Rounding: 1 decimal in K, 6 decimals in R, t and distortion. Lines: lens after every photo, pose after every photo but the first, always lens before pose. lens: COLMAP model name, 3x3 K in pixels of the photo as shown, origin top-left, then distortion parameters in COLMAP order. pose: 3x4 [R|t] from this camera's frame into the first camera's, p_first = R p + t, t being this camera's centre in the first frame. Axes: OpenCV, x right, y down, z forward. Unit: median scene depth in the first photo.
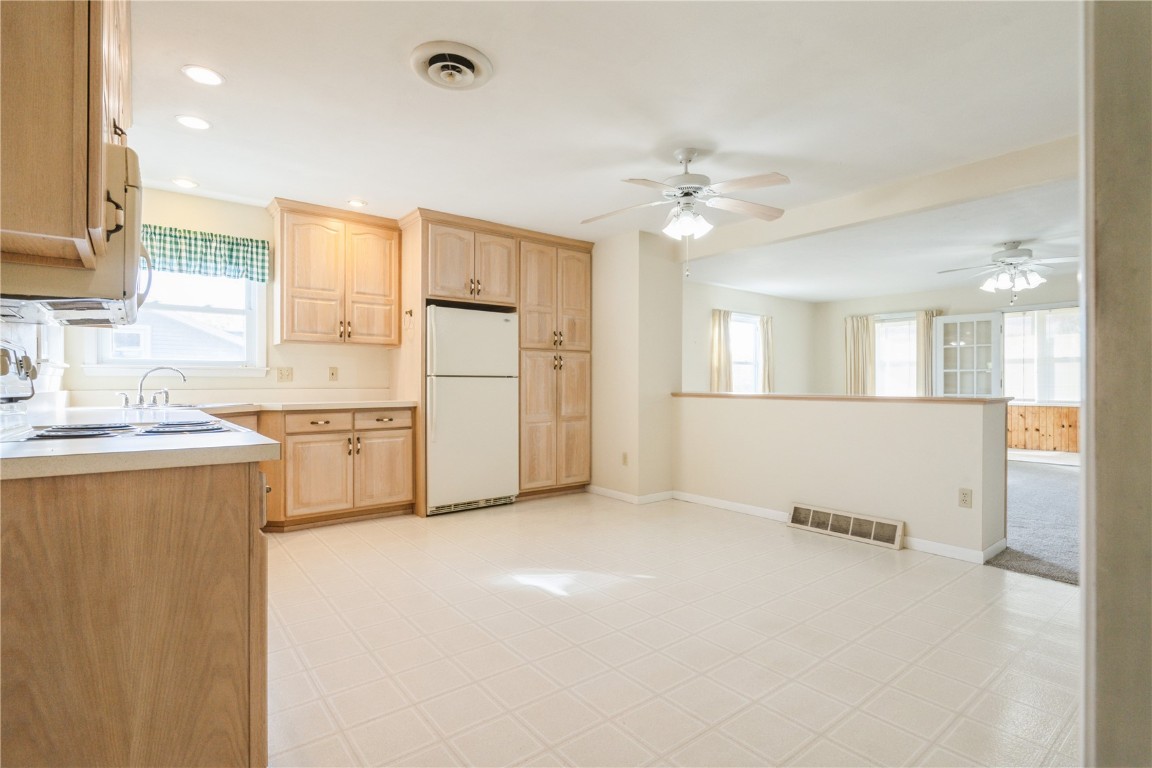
lens RADIAL K [[556.0, 0, 580.9], [0, 556.0, 385.8], [0, 0, 1]] dist [-0.003363, 0.000120]
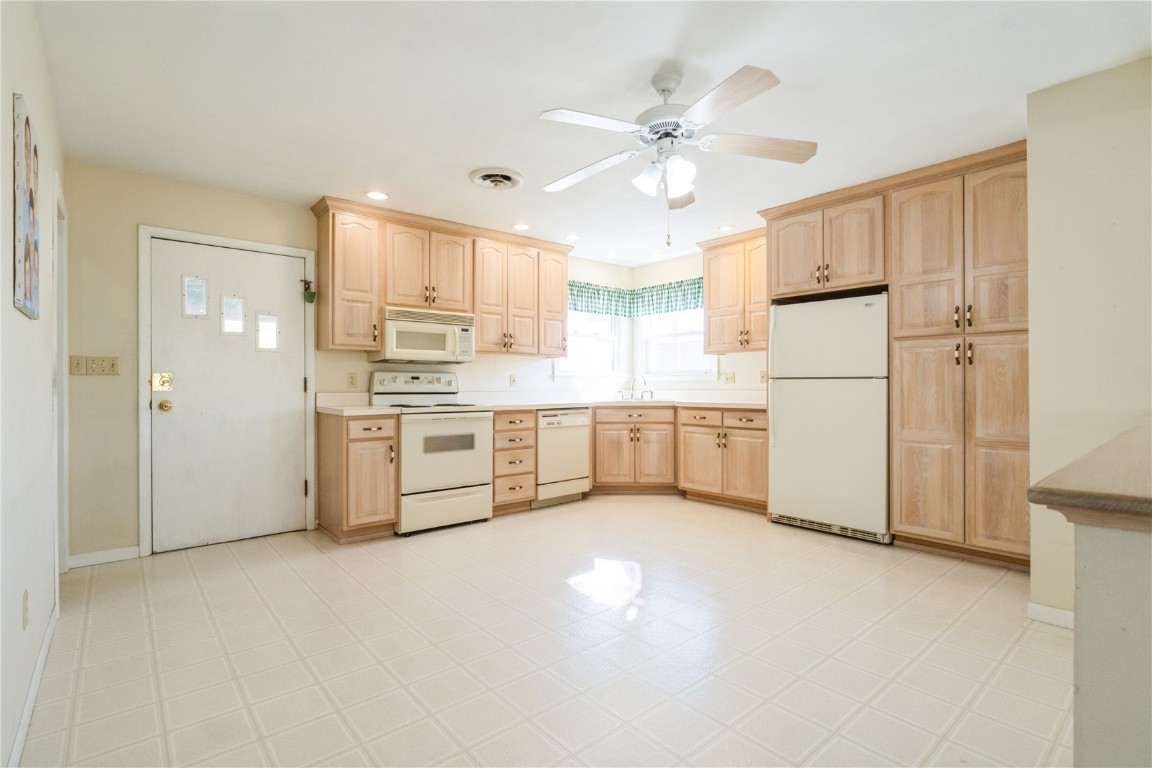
lens RADIAL K [[556.0, 0, 581.4], [0, 556.0, 383.4], [0, 0, 1]] dist [-0.003363, 0.000120]
pose [[0.030356, 0.001344, -0.999538, 0.625691], [0.004557, 0.999989, 0.001483, -0.010894], [0.999529, -0.004600, 0.030349, 0.573450]]
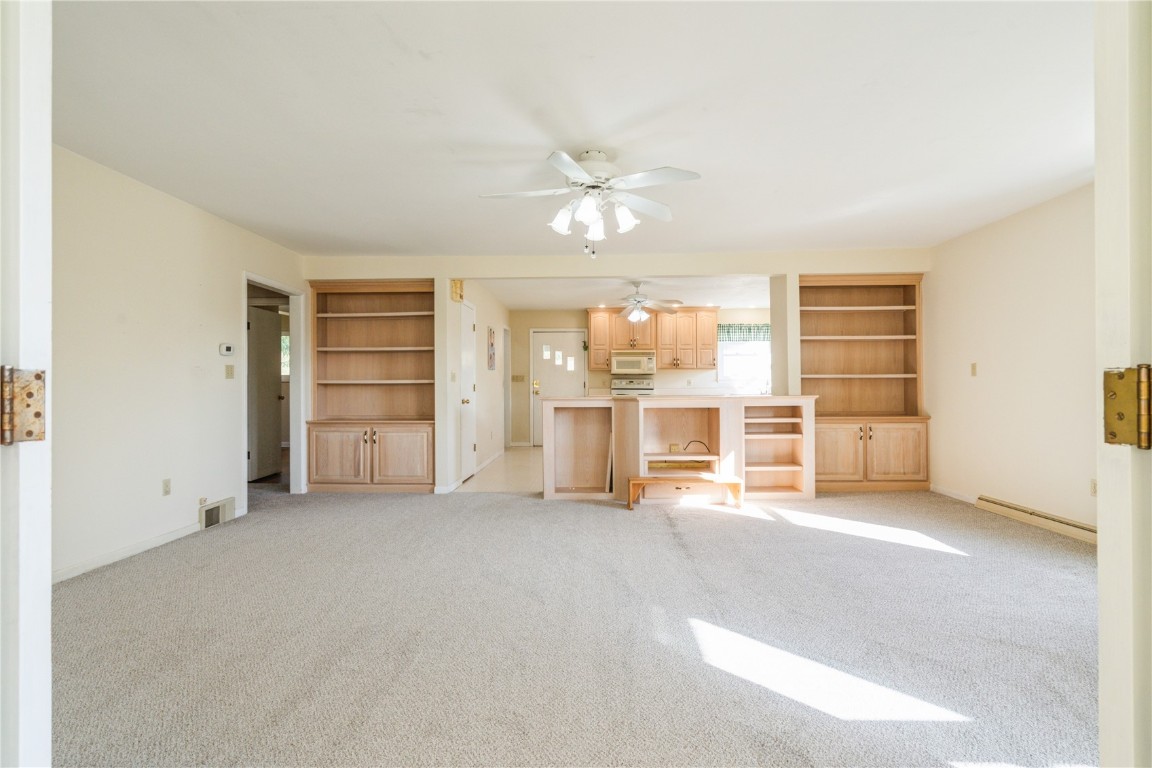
lens RADIAL K [[556.0, 0, 586.3], [0, 556.0, 381.6], [0, 0, 1]] dist [-0.003363, 0.000120]
pose [[-0.643024, 0.002687, -0.765842, 1.185577], [0.005475, 0.999984, -0.001089, -0.018112], [0.765827, -0.004893, -0.643028, 1.319720]]
